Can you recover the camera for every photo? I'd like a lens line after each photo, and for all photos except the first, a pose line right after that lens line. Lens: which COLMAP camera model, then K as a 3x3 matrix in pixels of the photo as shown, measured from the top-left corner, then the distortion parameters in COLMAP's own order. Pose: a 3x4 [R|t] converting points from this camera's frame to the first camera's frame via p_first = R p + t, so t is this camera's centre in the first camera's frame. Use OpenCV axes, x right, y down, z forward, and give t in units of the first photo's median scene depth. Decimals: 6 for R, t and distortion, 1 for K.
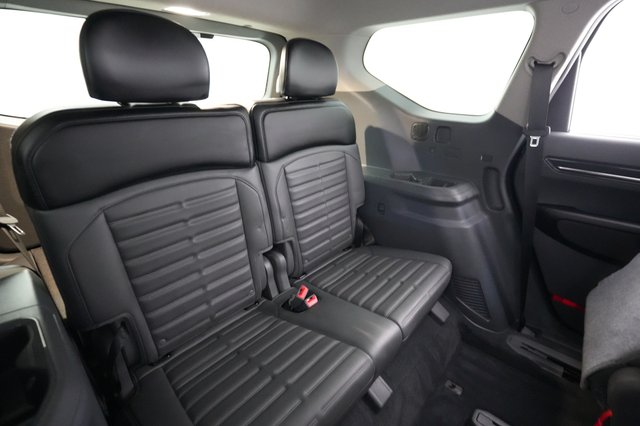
lens RADIAL K [[302.5, 0, 316.1], [0, 302.5, 212.4], [0, 0, 1]] dist [0.001488, 0.000307]
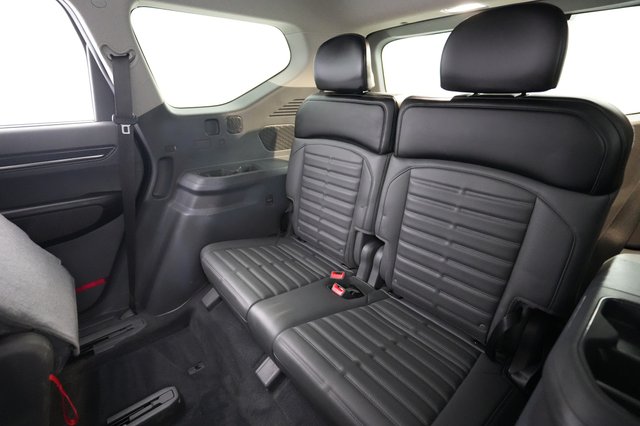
lens RADIAL K [[302.5, 0, 316.1], [0, 302.5, 212.4], [0, 0, 1]] dist [0.001488, 0.000307]
pose [[-0.122352, 0.394097, -0.910888, 0.854798], [-0.365181, 0.835522, 0.410542, -0.331792], [0.922861, 0.382870, 0.041689, 0.819070]]
